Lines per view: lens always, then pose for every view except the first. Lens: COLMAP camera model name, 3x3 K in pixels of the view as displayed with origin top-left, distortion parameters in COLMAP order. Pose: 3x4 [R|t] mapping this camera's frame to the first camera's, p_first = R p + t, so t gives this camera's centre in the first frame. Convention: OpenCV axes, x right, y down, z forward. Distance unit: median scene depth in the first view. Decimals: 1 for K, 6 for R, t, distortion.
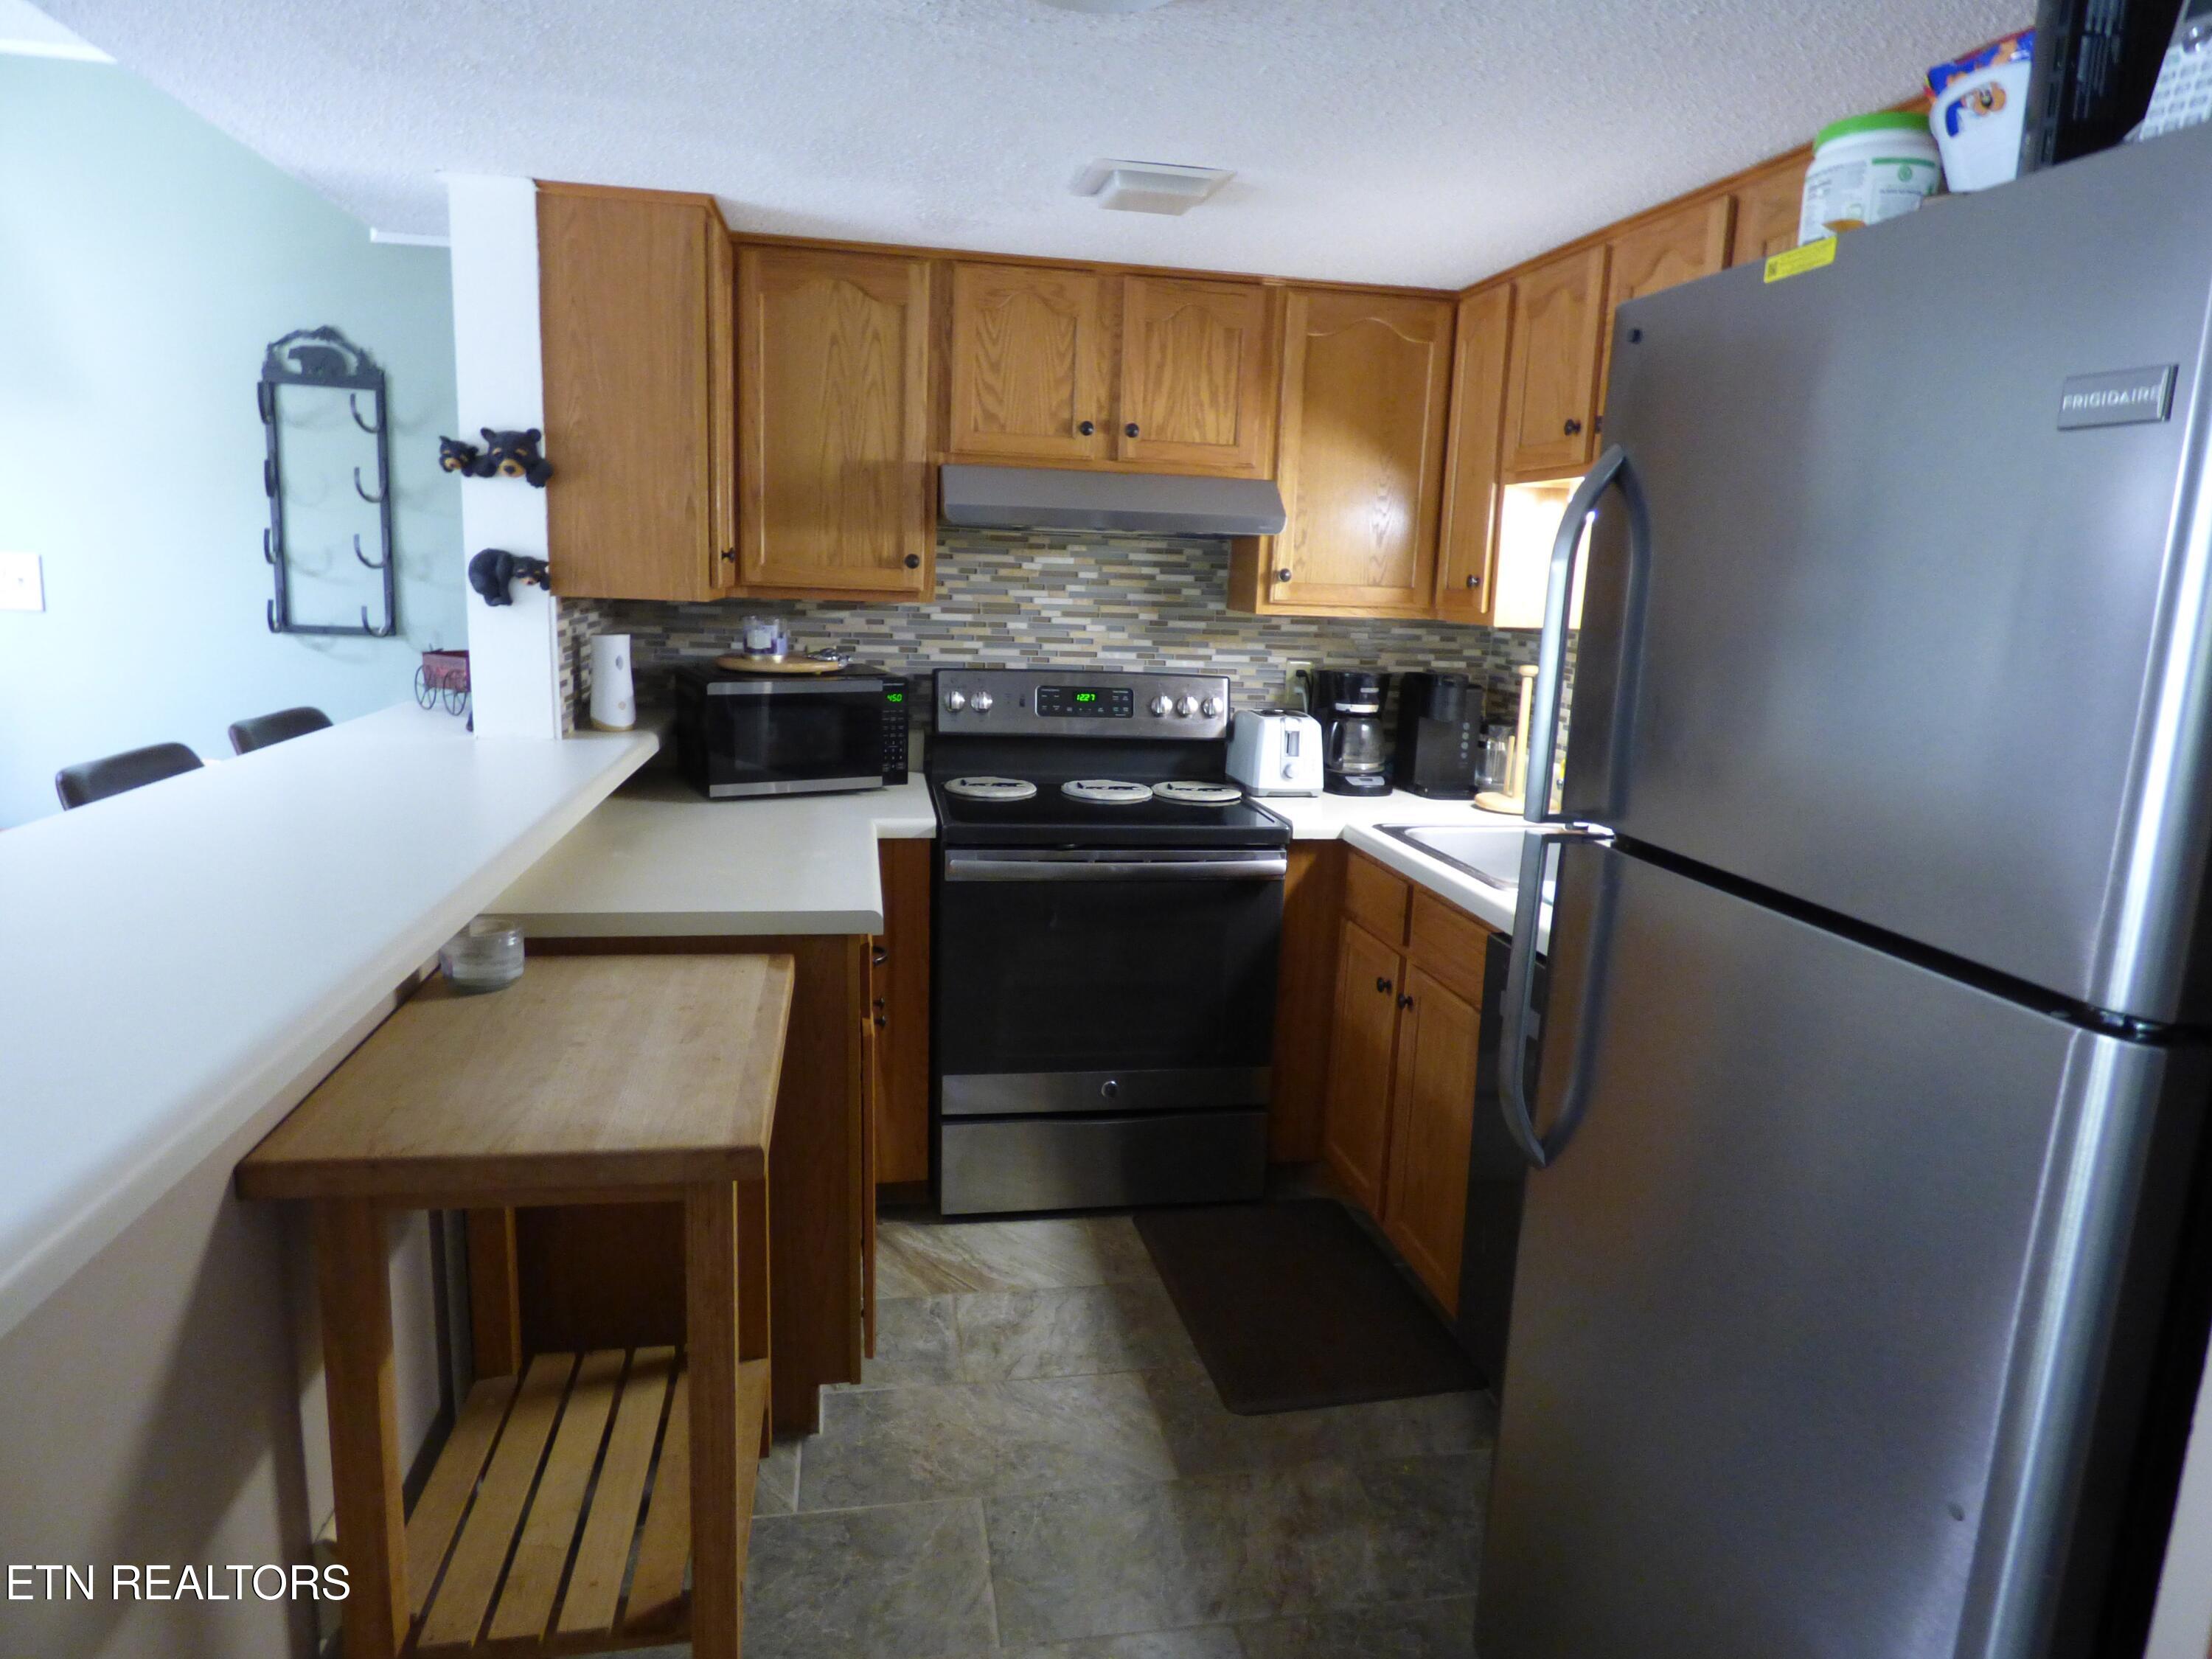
lens RADIAL K [[1322.7, 0, 1102.1], [0, 1322.7, 825.2], [0, 0, 1]] dist [0.003349, 0.000003]
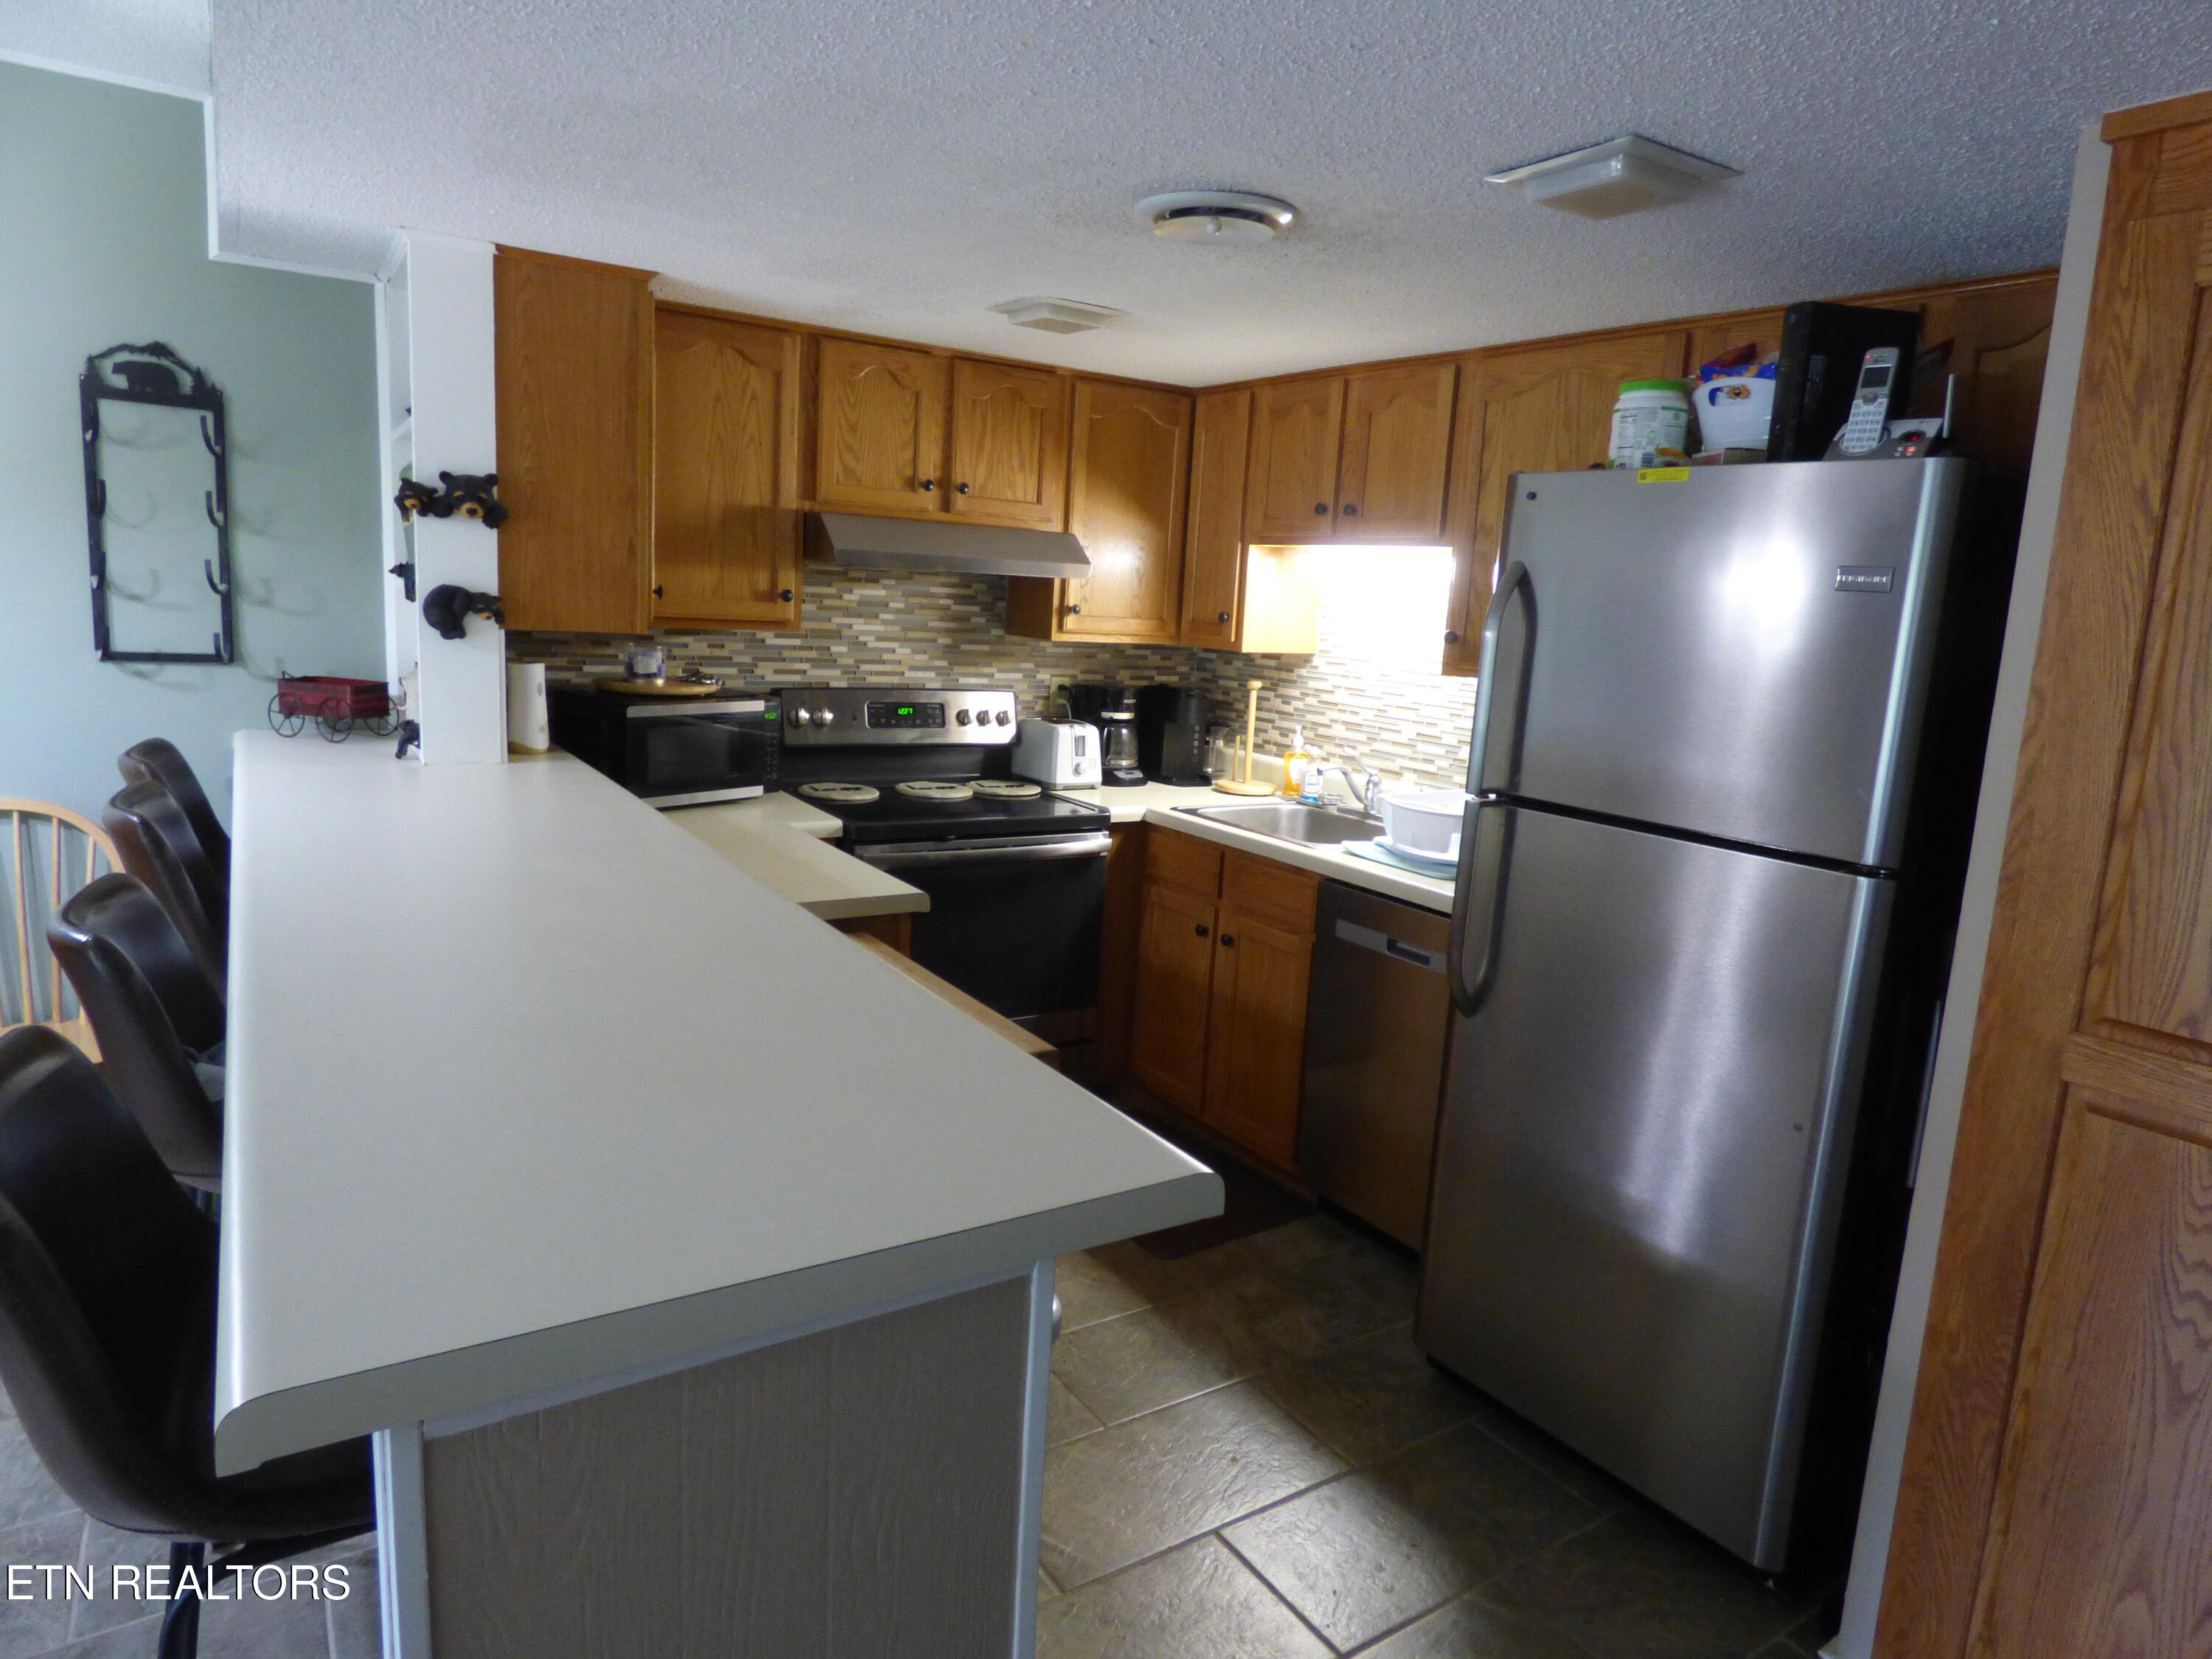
lens RADIAL K [[1295.0, 0, 1089.6], [0, 1295.0, 826.7], [0, 0, 1]] dist [0.003833, 0.001860]
pose [[0.927207, -0.052067, 0.370914, -0.303832], [0.050273, 0.998630, 0.014511, -0.004050], [-0.371161, 0.005192, 0.928554, -0.119744]]
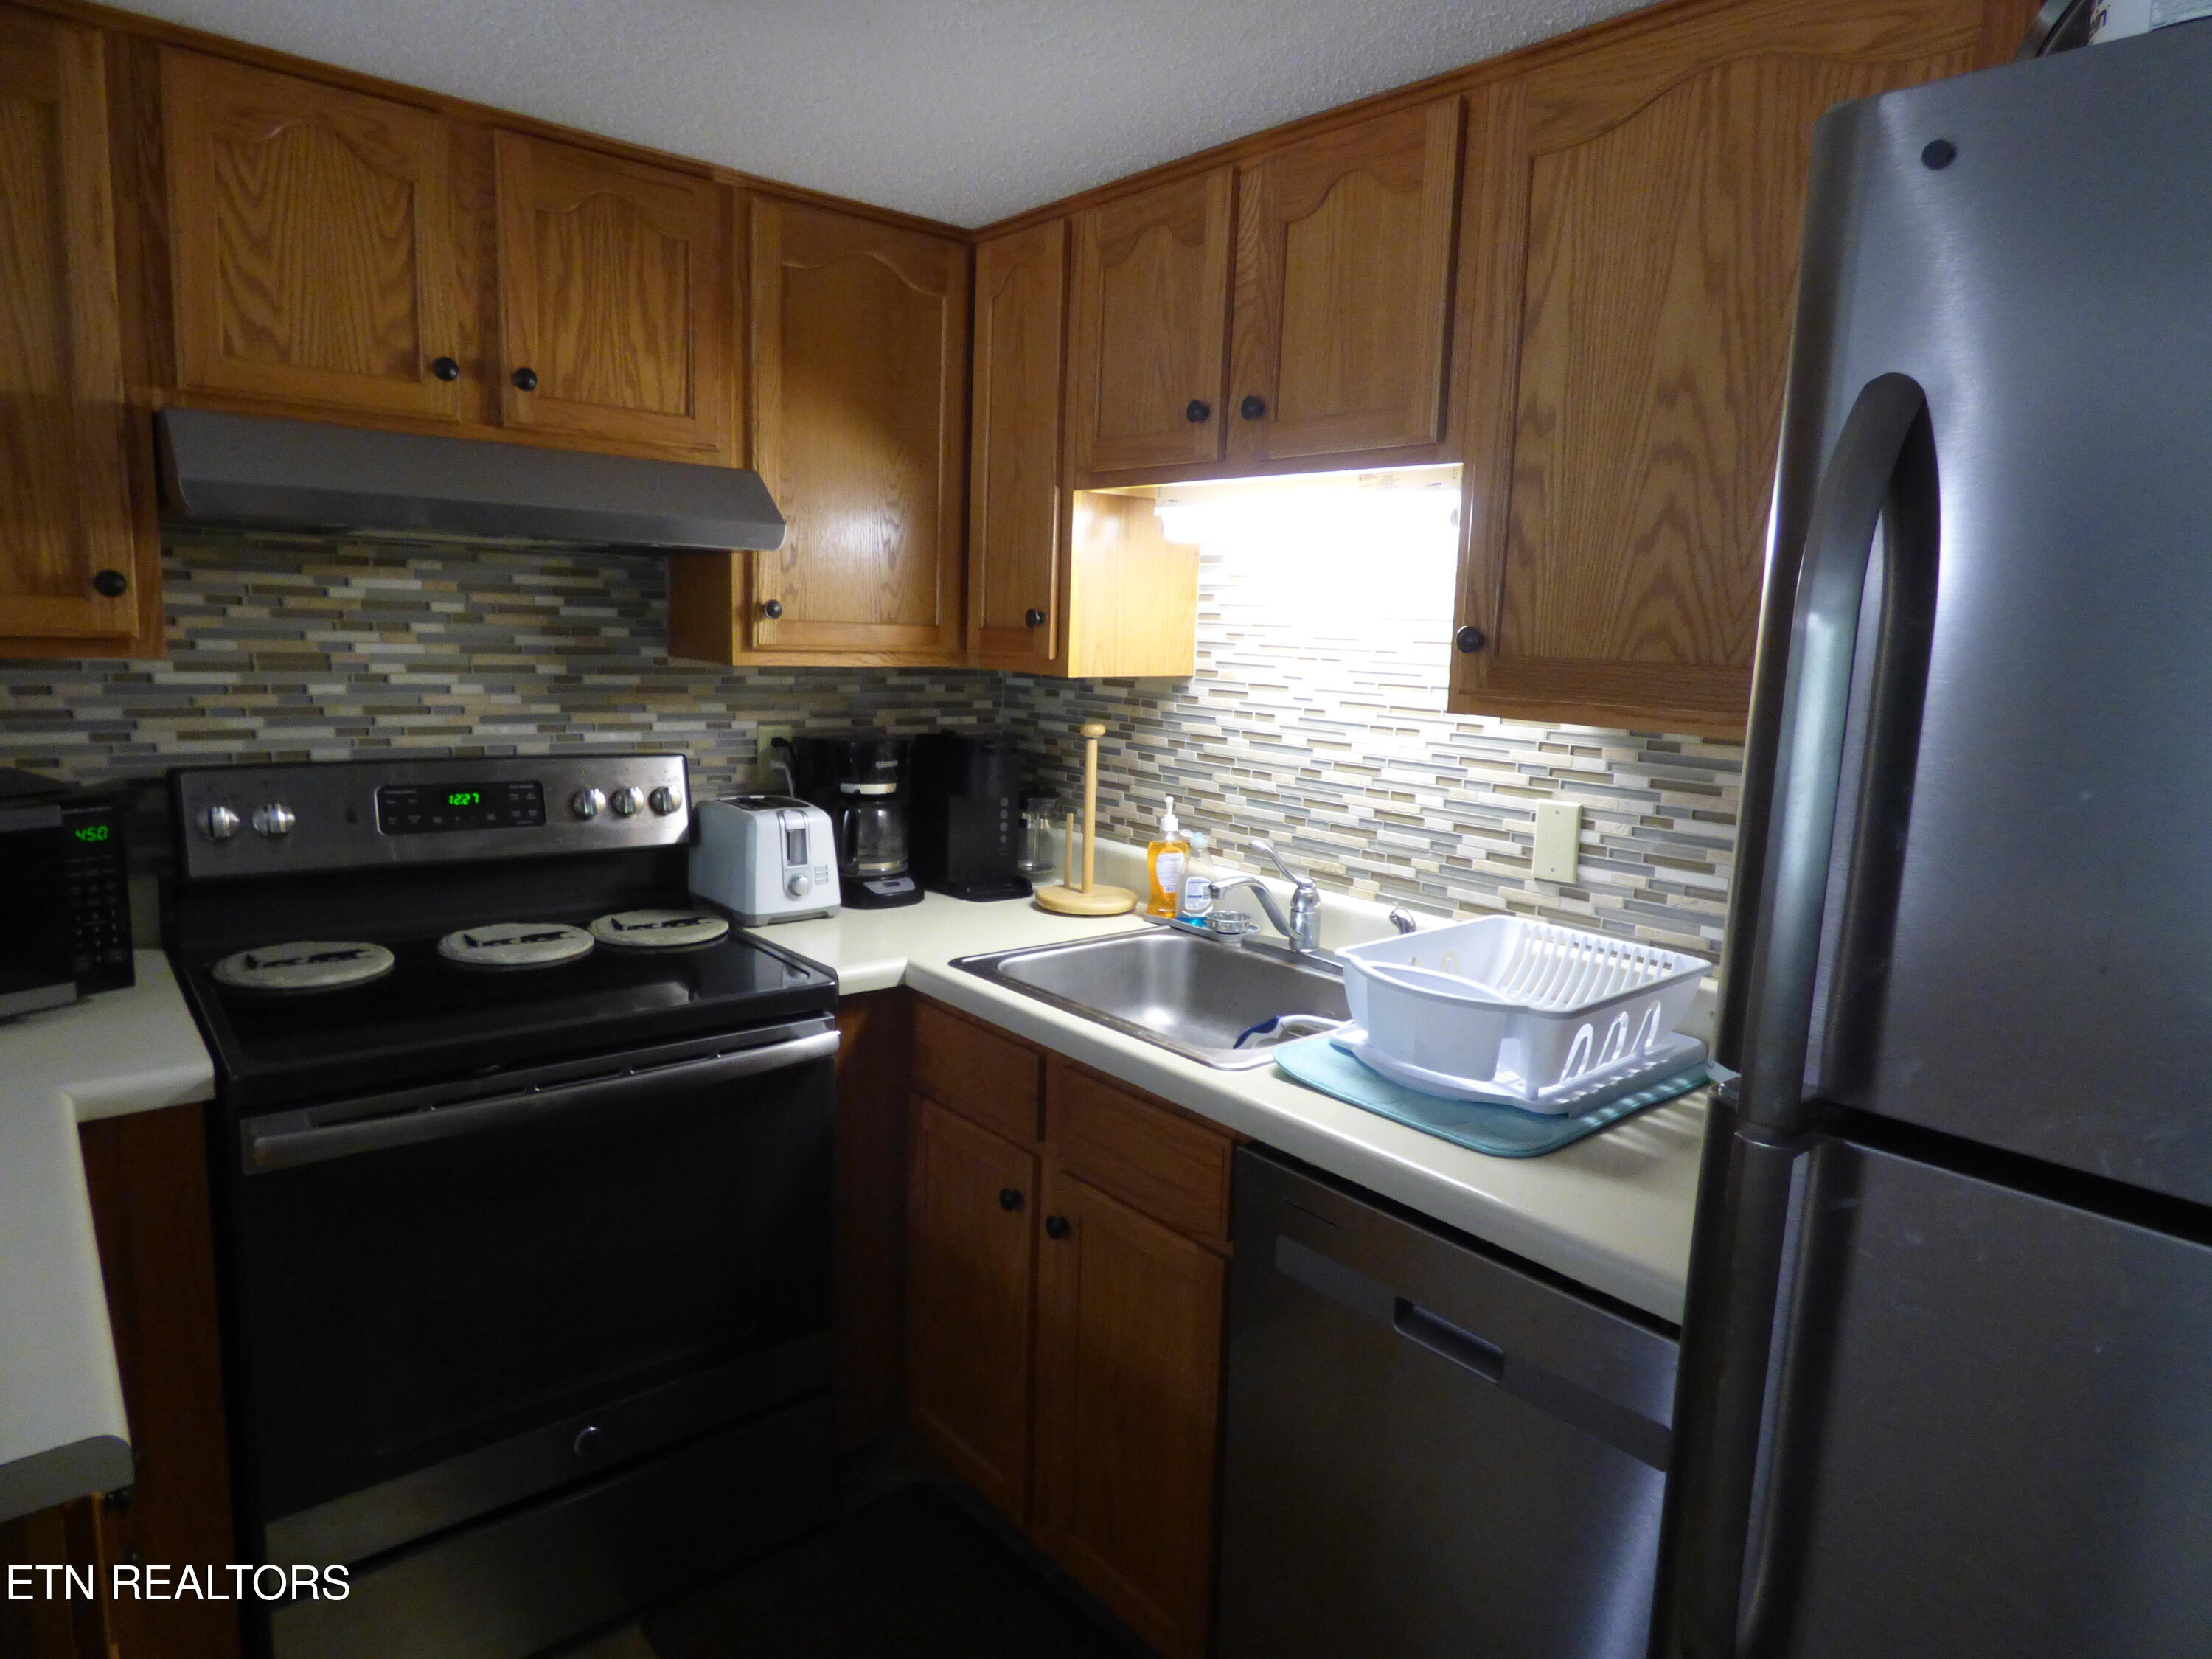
lens RADIAL K [[1322.7, 0, 1102.1], [0, 1322.7, 825.2], [0, 0, 1]] dist [0.003349, 0.000003]
pose [[0.872741, -0.078210, 0.481879, -0.054634], [0.088277, 0.996094, 0.001788, -0.060990], [-0.480136, 0.040979, 0.876236, 0.309798]]
